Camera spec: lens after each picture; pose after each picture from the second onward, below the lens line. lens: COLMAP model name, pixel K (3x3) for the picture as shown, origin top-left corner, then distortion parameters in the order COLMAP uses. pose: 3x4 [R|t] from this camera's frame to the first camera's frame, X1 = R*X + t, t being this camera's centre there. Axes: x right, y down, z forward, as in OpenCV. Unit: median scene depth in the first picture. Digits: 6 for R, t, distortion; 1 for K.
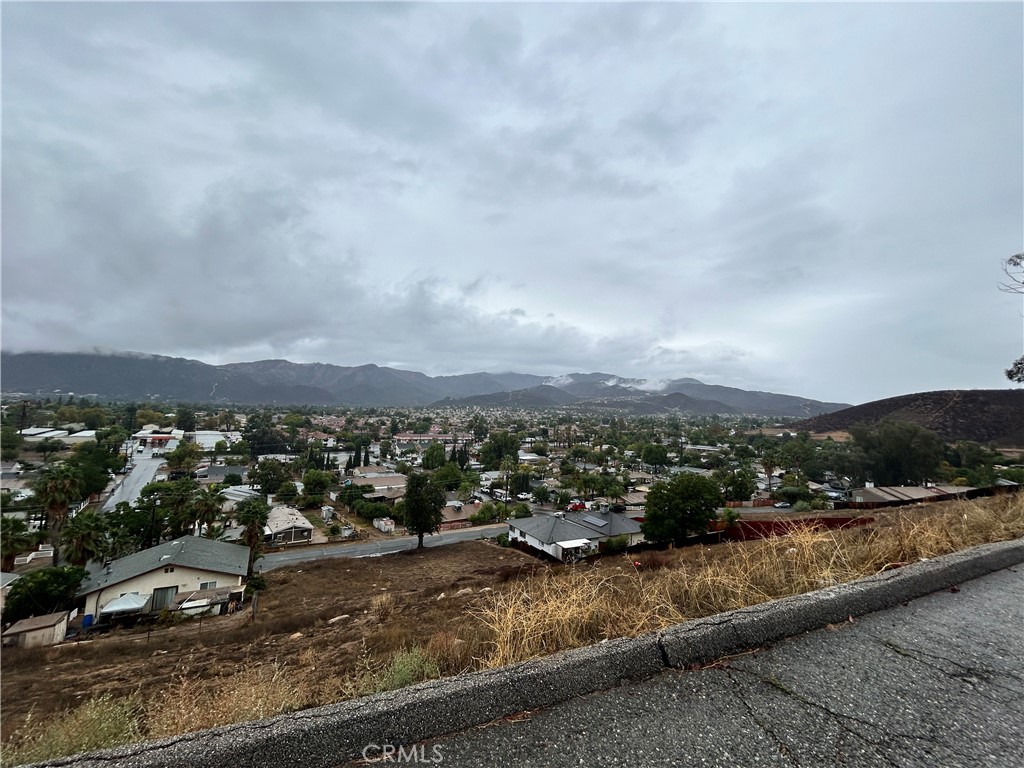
lens RADIAL K [[413.2, 0, 509.6], [0, 413.2, 382.4], [0, 0, 1]] dist [-0.002437, 0.000669]
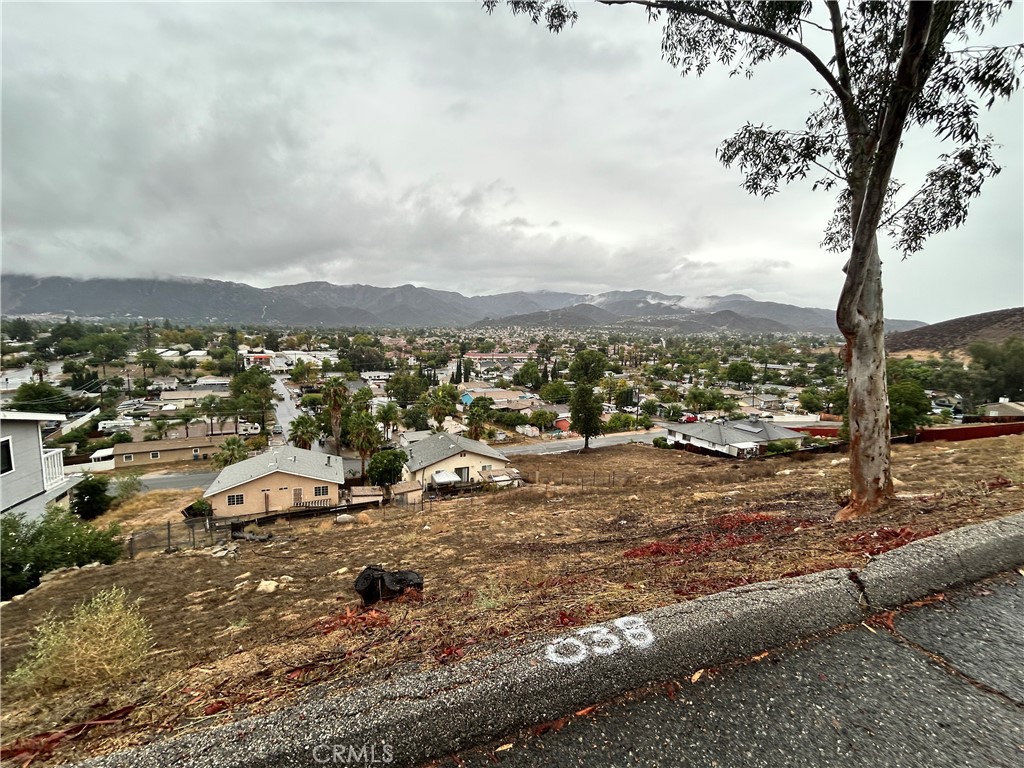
lens RADIAL K [[413.2, 0, 509.4], [0, 413.2, 382.0], [0, 0, 1]] dist [-0.002437, 0.000669]
pose [[0.996286, 0.003876, -0.086020, -0.129617], [0.012578, 0.981721, 0.189910, -0.000953], [0.085184, -0.190287, 0.978026, -0.041837]]
